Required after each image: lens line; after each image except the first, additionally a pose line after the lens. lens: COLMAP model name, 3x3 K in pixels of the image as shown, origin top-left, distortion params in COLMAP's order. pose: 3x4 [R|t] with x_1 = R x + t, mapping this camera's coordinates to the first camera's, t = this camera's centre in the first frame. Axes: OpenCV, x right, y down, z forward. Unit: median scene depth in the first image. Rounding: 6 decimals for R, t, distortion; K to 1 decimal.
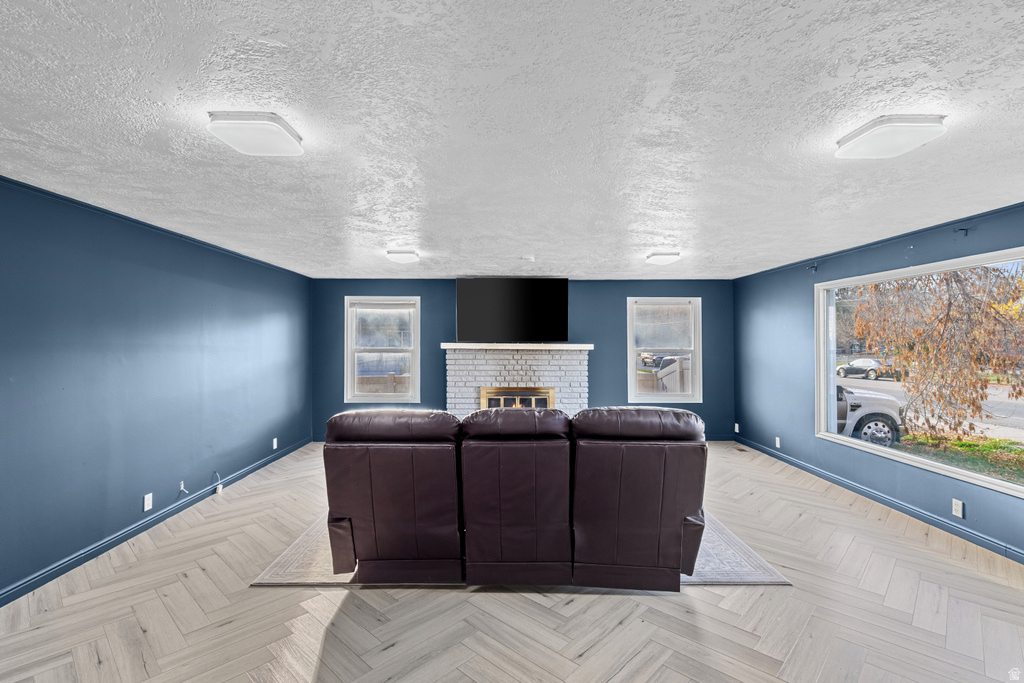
lens RADIAL K [[478.3, 0, 507.1], [0, 478.3, 340.5], [0, 0, 1]] dist [-0.006826, 0.000375]
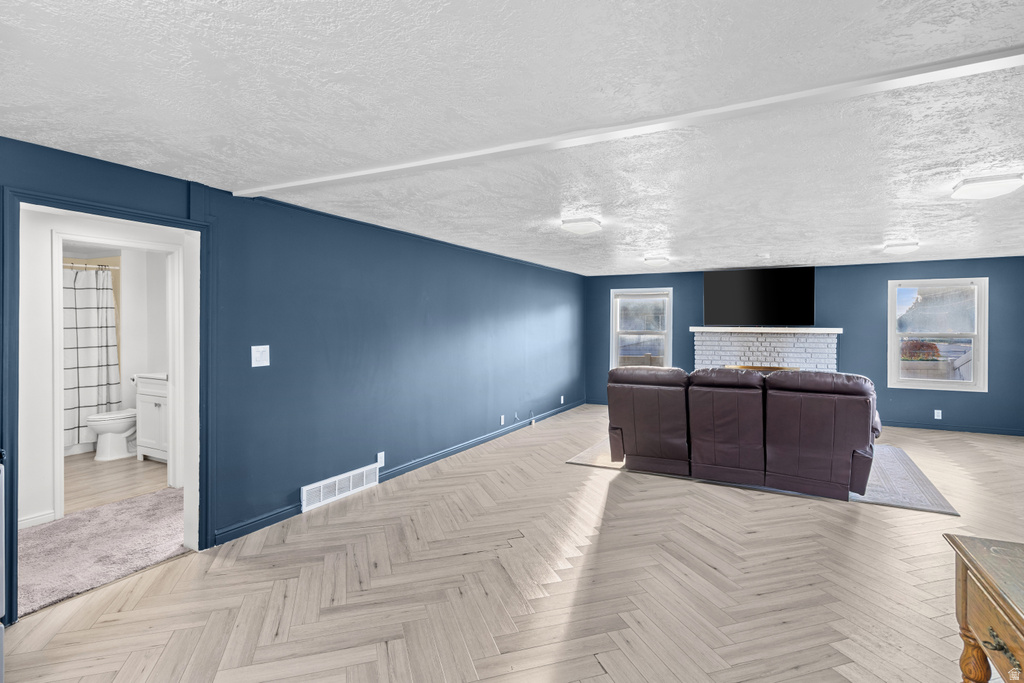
lens RADIAL K [[524.7, 0, 509.1], [0, 524.7, 342.3], [0, 0, 1]] dist [0.013672, 0.000286]
pose [[0.877744, 0.015036, -0.478894, 0.118875], [0.001338, 0.999427, 0.033833, -0.001360], [0.479128, -0.030338, 0.877221, -0.460406]]
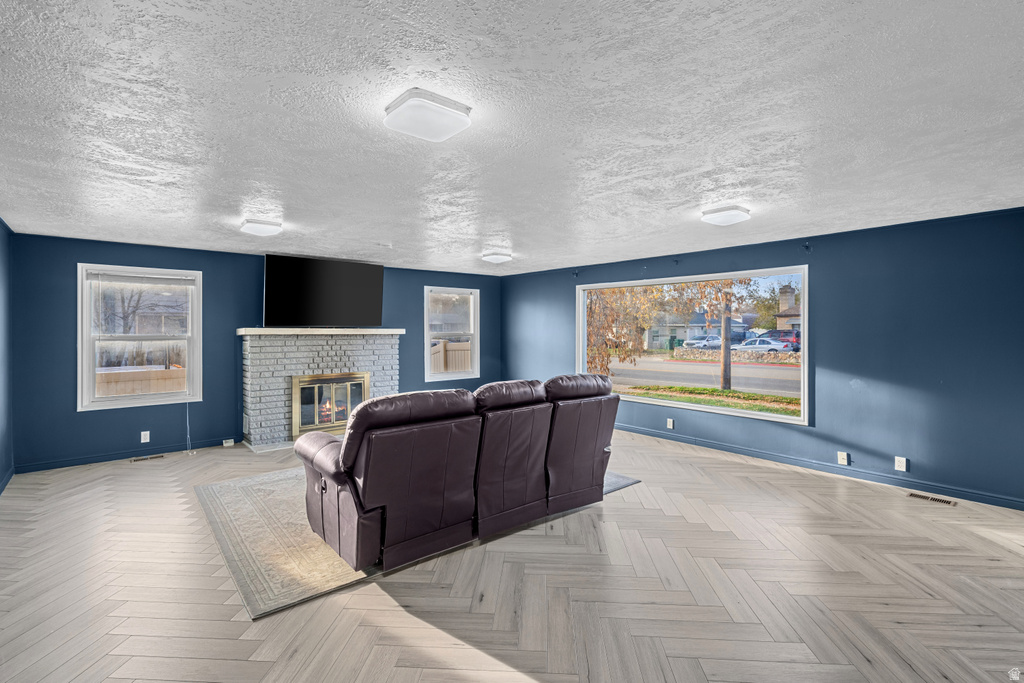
lens RADIAL K [[478.3, 0, 509.3], [0, 478.3, 333.7], [0, 0, 1]] dist [-0.006826, 0.000375]
pose [[0.764042, -0.010486, 0.645082, -0.415519], [-0.000352, 0.999861, 0.016669, 0.001320], [-0.645167, -0.012963, 0.763932, 0.049023]]
